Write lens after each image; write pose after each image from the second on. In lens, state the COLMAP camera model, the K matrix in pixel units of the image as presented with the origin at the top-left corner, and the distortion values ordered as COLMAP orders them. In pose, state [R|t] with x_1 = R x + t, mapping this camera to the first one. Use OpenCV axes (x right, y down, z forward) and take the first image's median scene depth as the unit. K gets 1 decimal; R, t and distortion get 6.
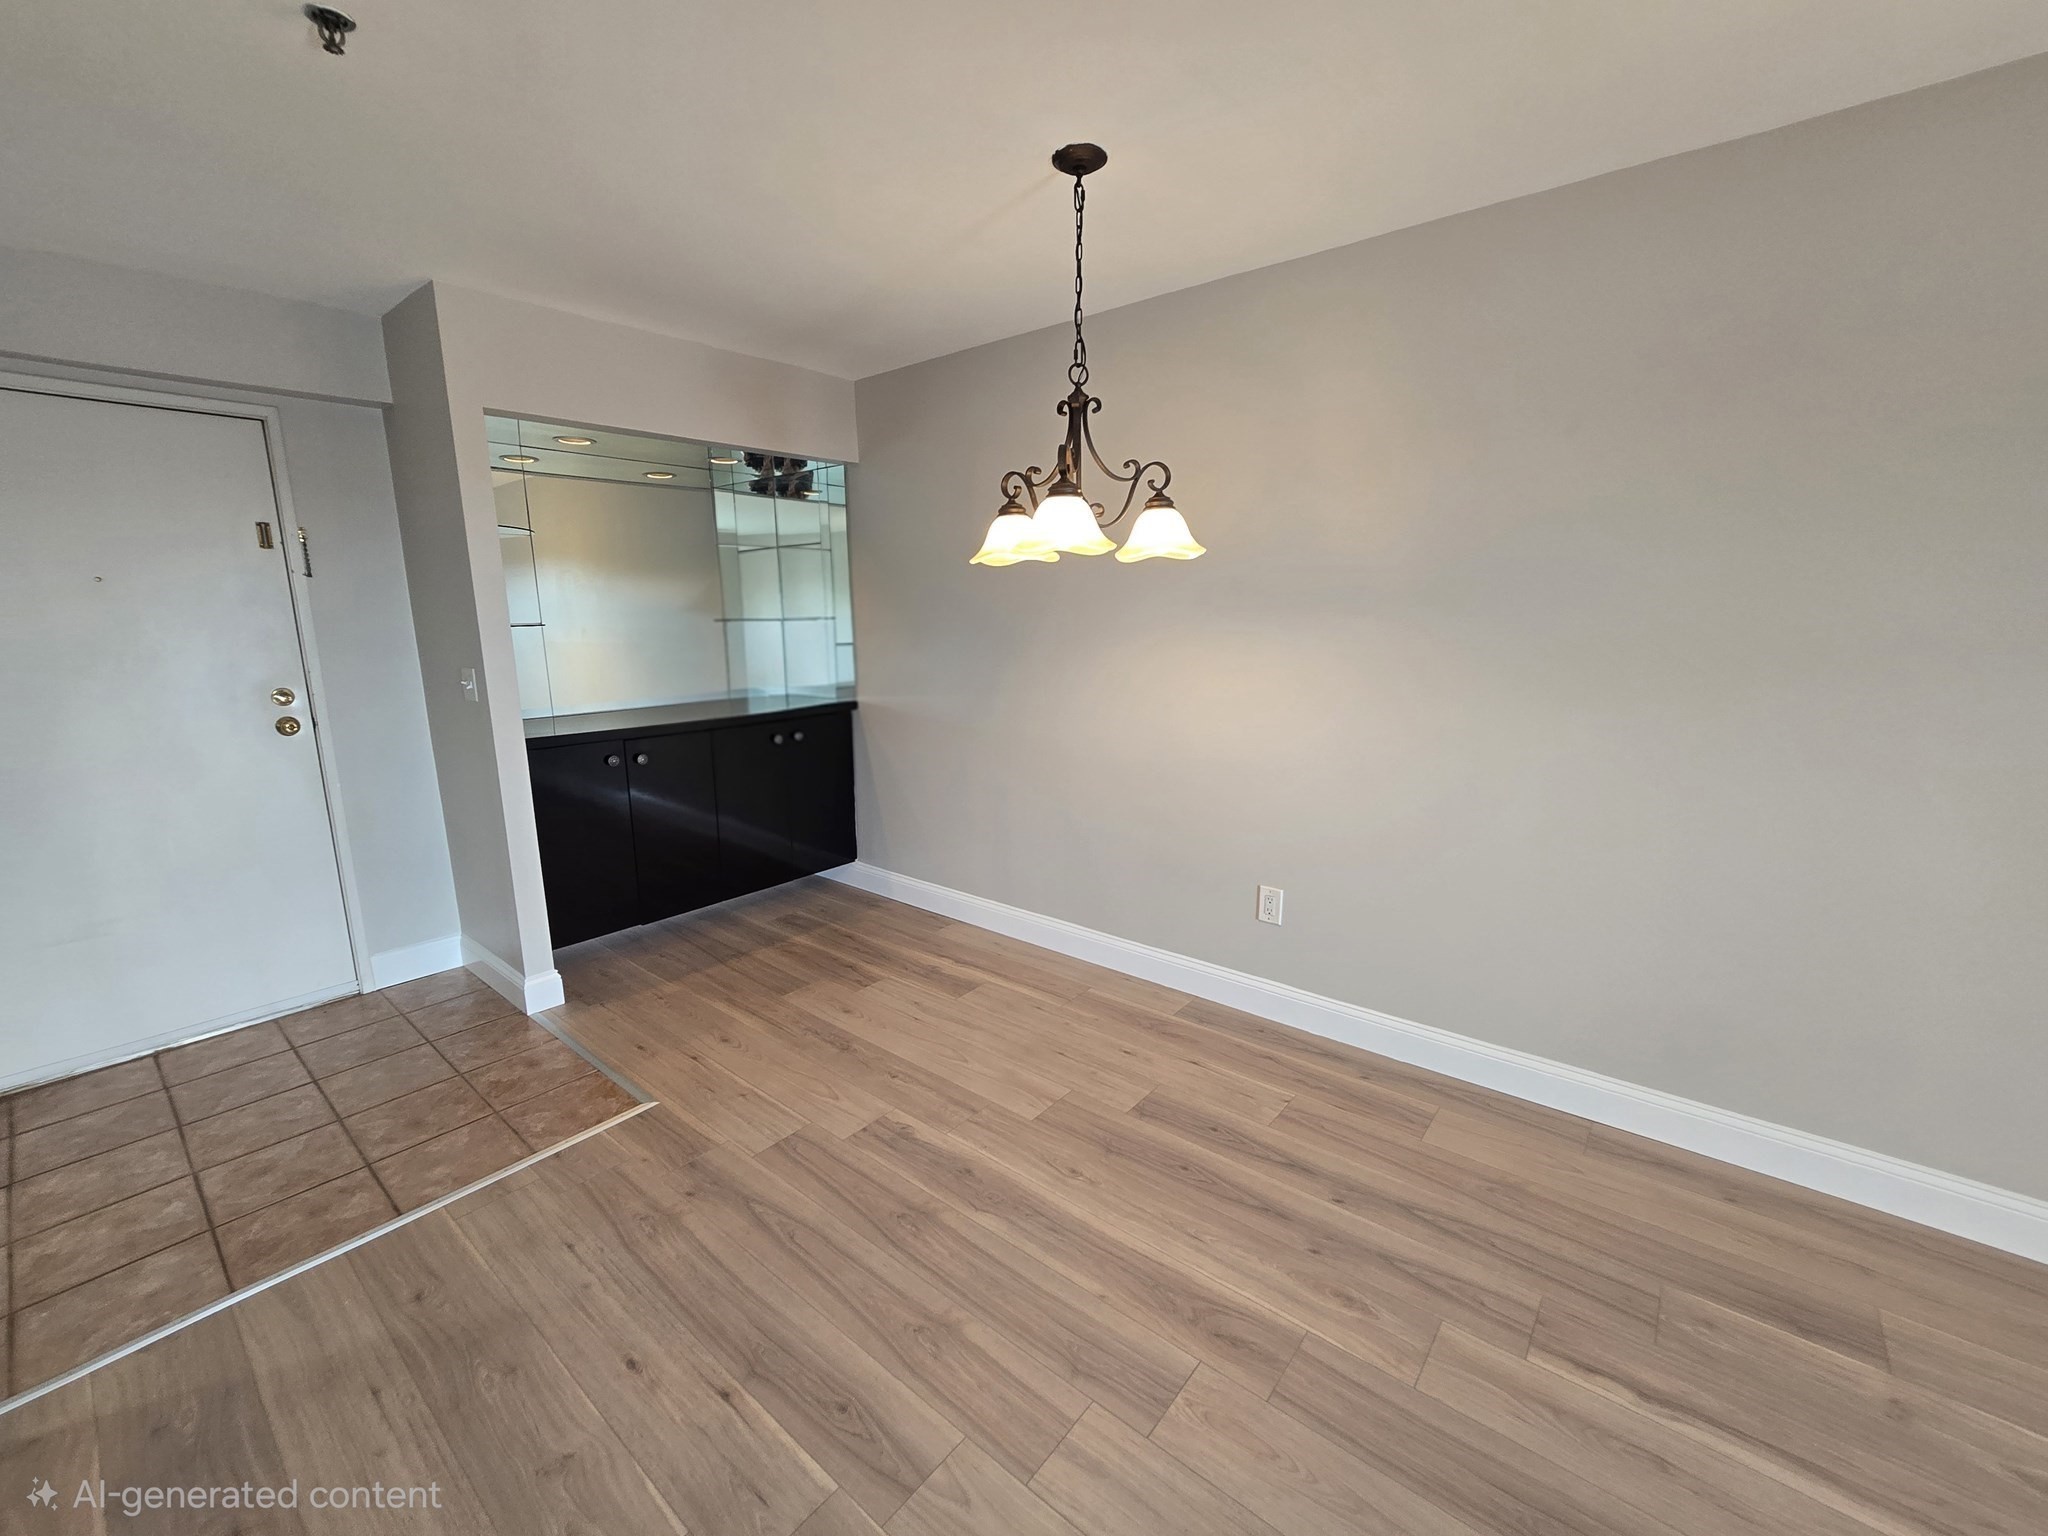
lens RADIAL K [[845.3, 0, 1015.7], [0, 845.3, 769.5], [0, 0, 1]] dist [-0.002747, -0.000257]
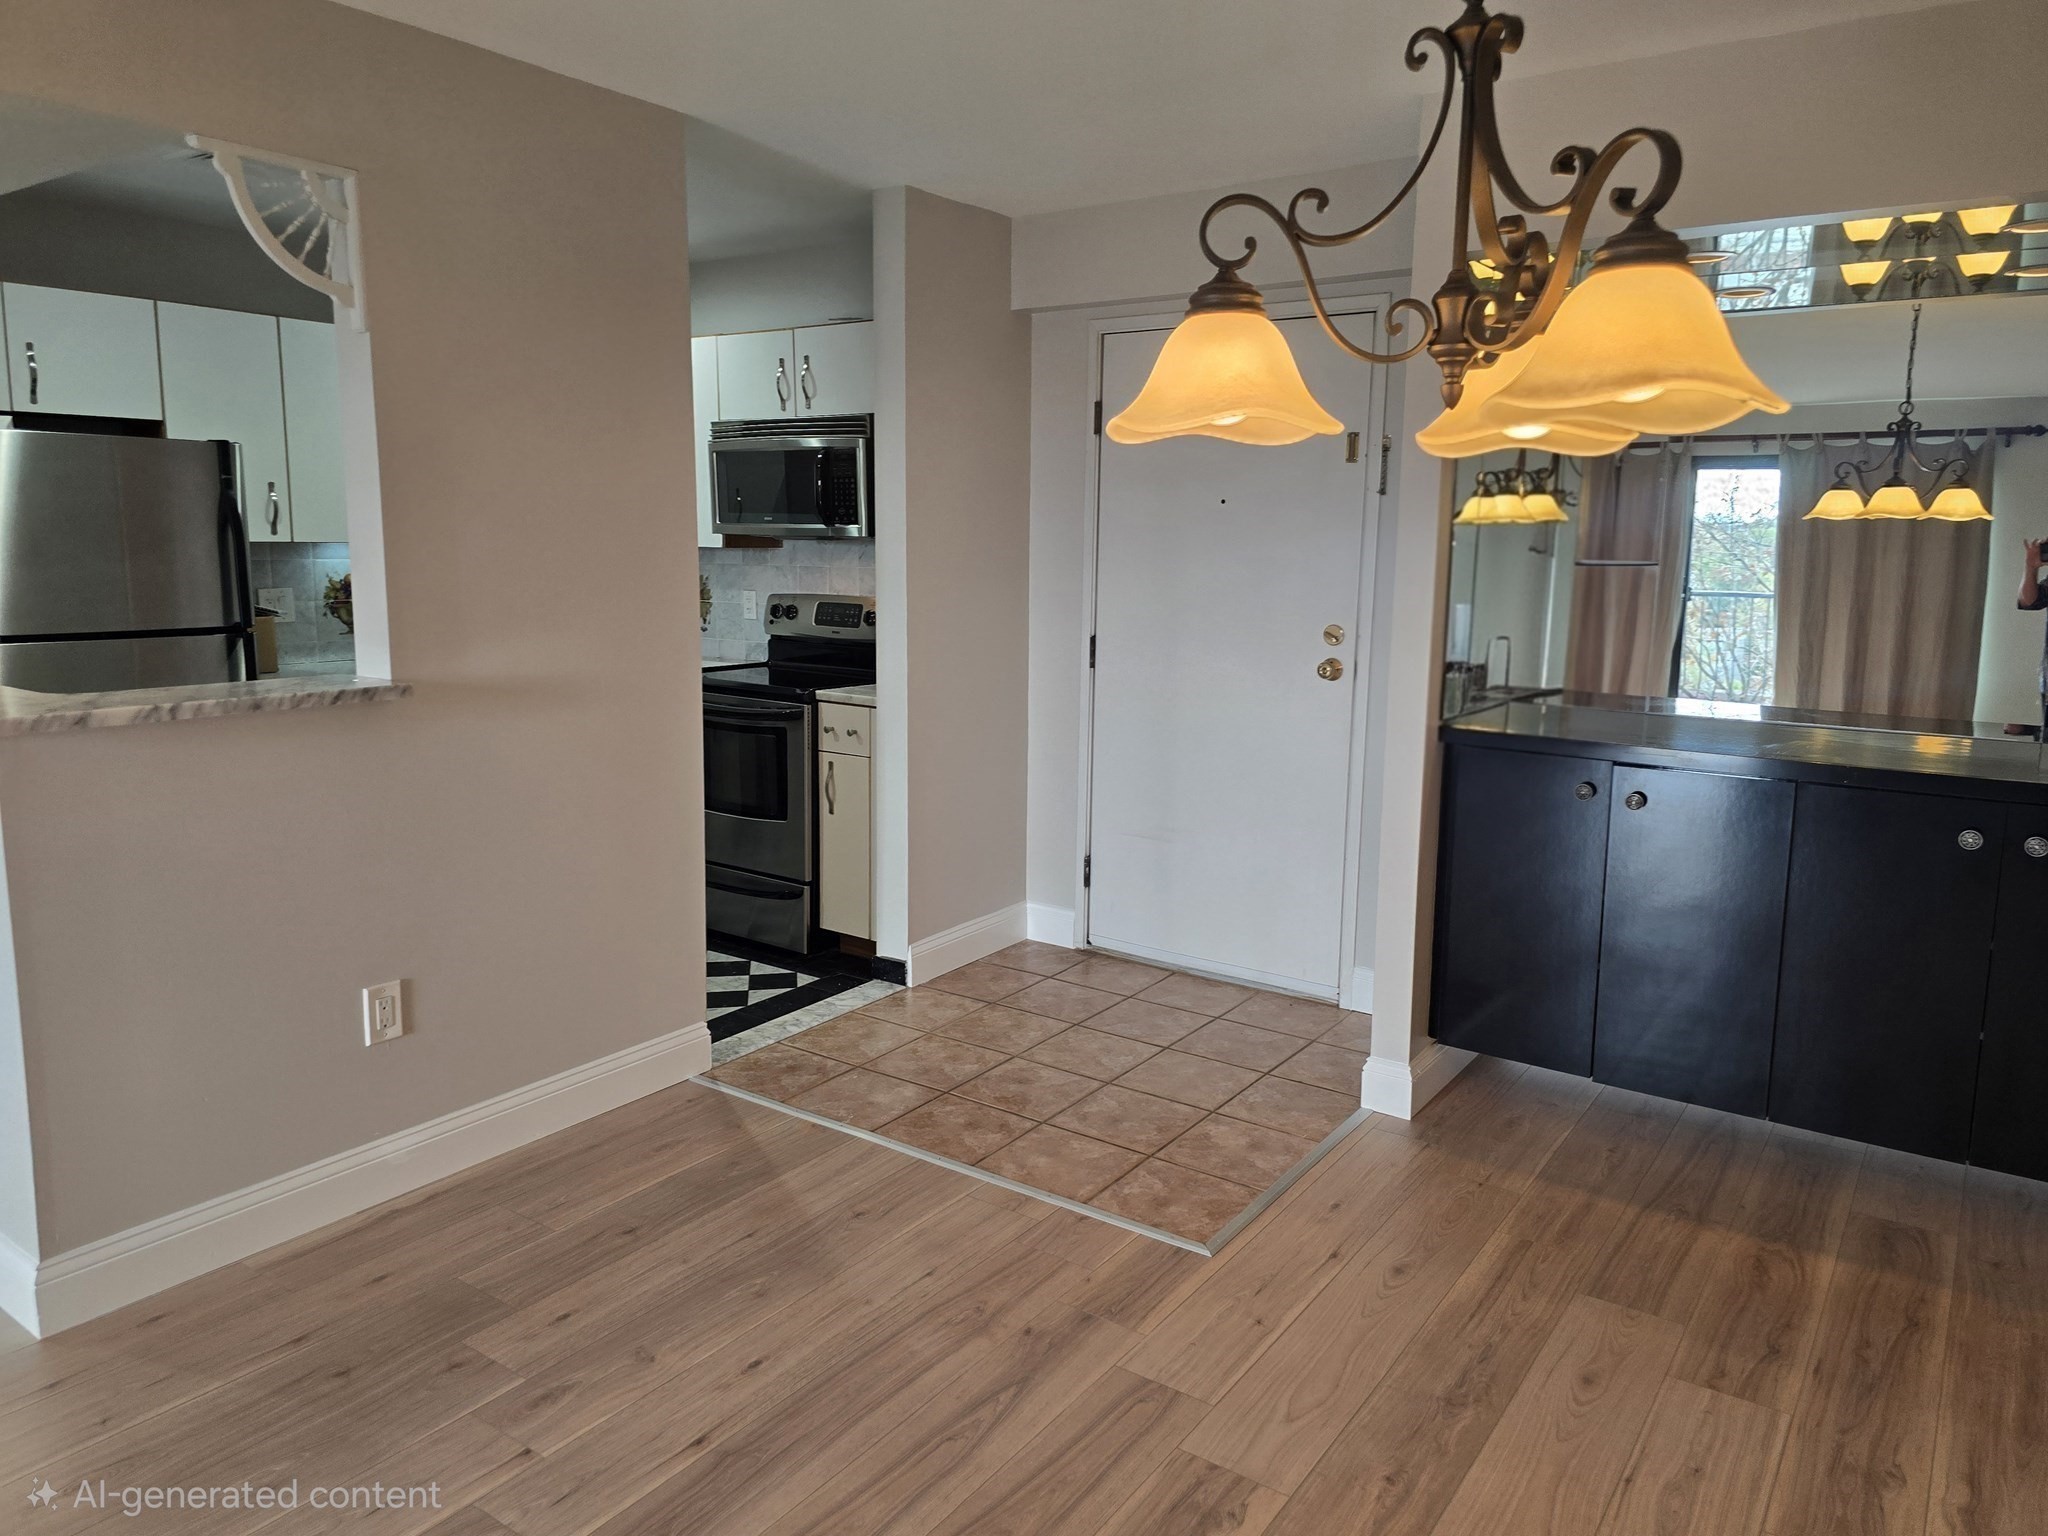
lens RADIAL K [[1398.3, 0, 1007.3], [0, 1398.3, 750.1], [0, 0, 1]] dist [0.086903, -0.087888]
pose [[0.080387, 0.168225, -0.982465, 0.659654], [-0.200967, 0.968149, 0.149331, -0.149270], [0.976294, 0.185439, 0.111634, 0.672725]]
